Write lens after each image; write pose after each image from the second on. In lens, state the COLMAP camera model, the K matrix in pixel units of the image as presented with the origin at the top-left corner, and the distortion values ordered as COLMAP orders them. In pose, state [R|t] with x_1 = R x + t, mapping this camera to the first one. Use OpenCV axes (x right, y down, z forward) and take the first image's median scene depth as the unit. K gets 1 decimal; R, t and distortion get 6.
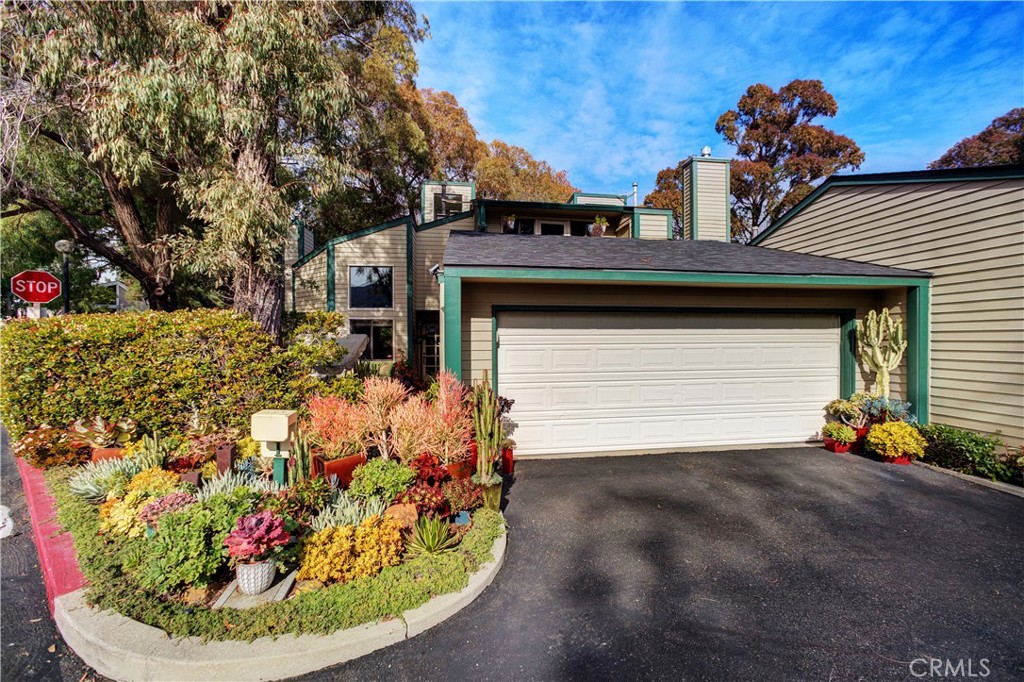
lens RADIAL K [[400.9, 0, 517.3], [0, 400.9, 340.7], [0, 0, 1]] dist [-0.002371, 0.000313]
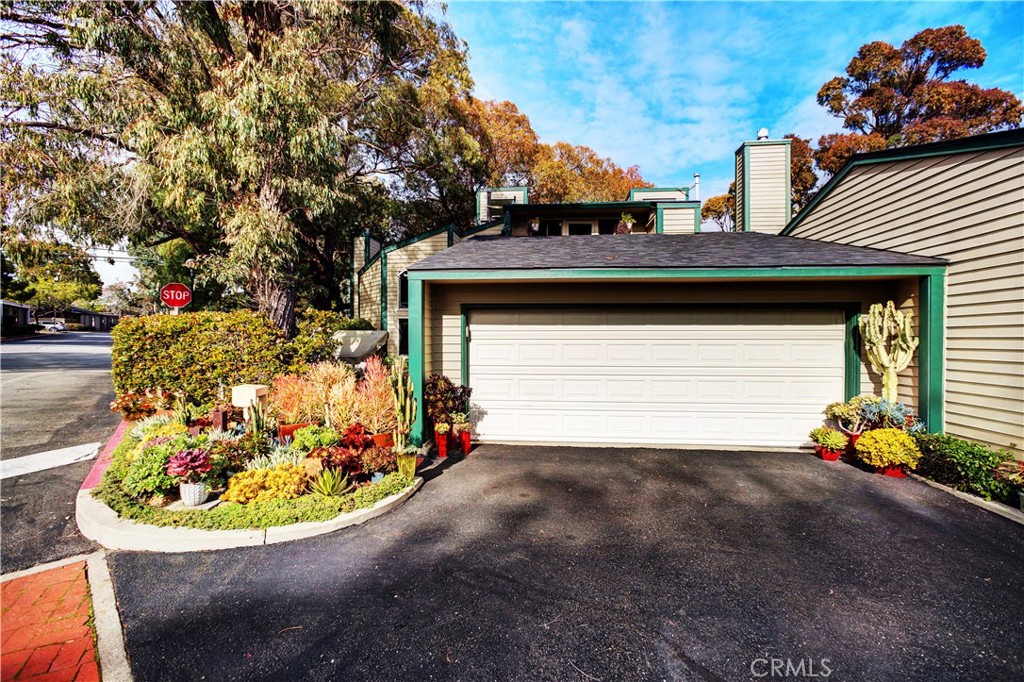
lens RADIAL K [[400.9, 0, 510.4], [0, 400.9, 340.5], [0, 0, 1]] dist [-0.002371, 0.000313]
pose [[0.972941, 0.006844, -0.230954, 0.318210], [-0.007061, 0.999975, -0.000115, 0.012647], [0.230947, 0.001743, 0.972965, -0.055404]]
